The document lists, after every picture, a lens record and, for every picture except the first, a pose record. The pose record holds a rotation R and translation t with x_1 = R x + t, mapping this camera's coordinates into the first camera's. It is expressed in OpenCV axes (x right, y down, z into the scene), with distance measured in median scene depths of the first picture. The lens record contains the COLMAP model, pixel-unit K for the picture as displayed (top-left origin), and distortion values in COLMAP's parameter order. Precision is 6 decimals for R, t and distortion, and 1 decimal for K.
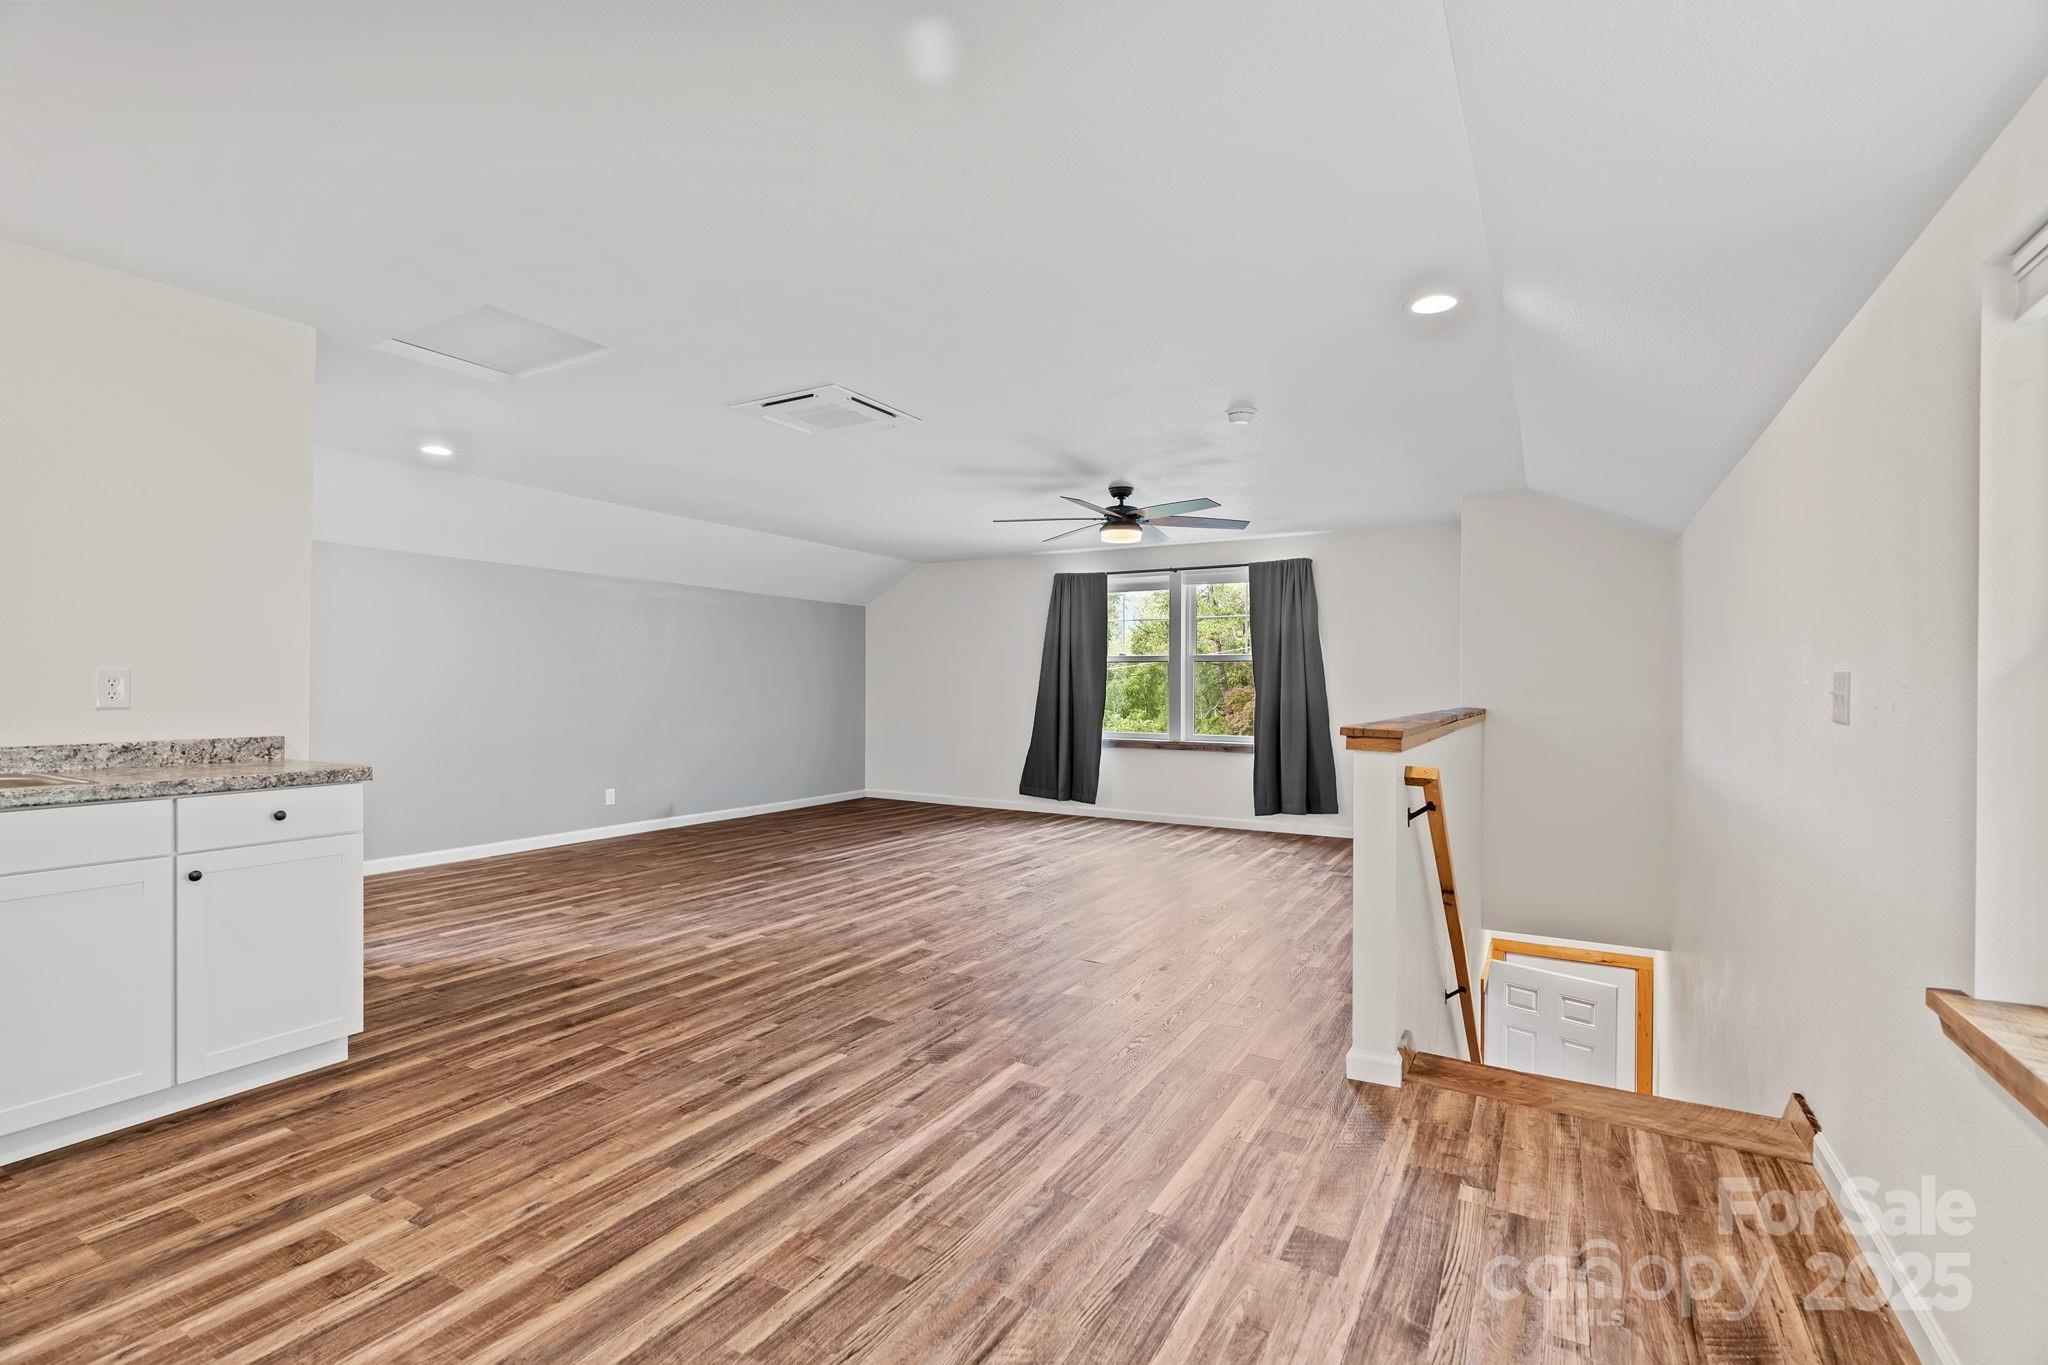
lens RADIAL K [[934.4, 0, 1017.7], [0, 934.4, 696.2], [0, 0, 1]] dist [-0.001411, 0.000464]
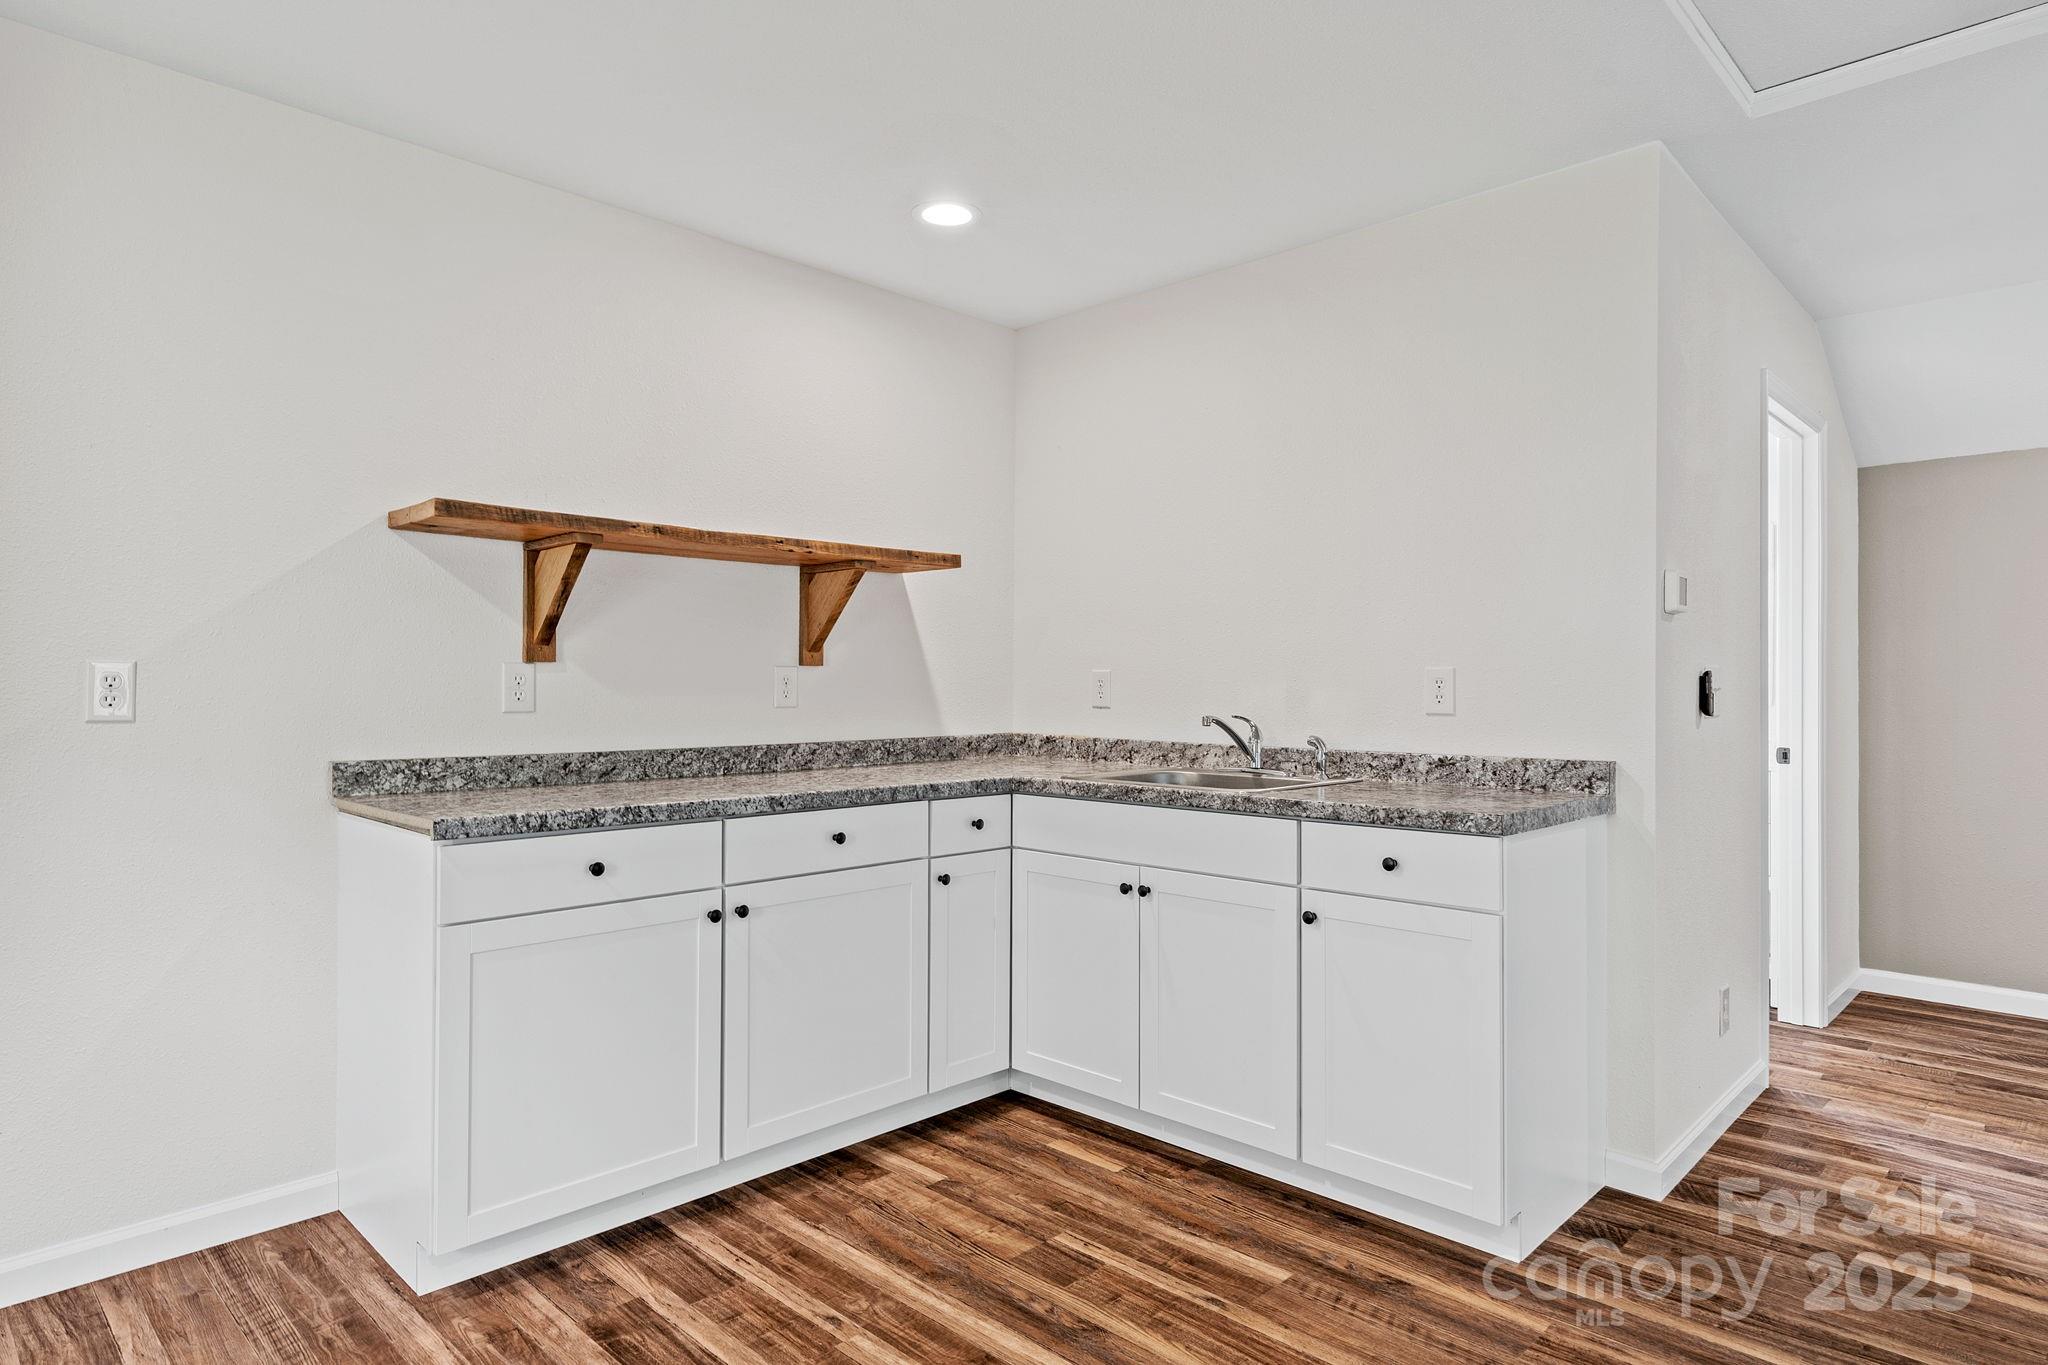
lens RADIAL K [[1158.0, 0, 1024.0], [0, 1158.0, 682.5], [0, 0, 1]] dist [0.003385, 0.001477]
pose [[-0.242523, -0.005537, -0.970130, 0.162219], [-0.011734, 0.999927, -0.002774, -0.009134], [0.970075, 0.010711, -0.242570, 0.923456]]
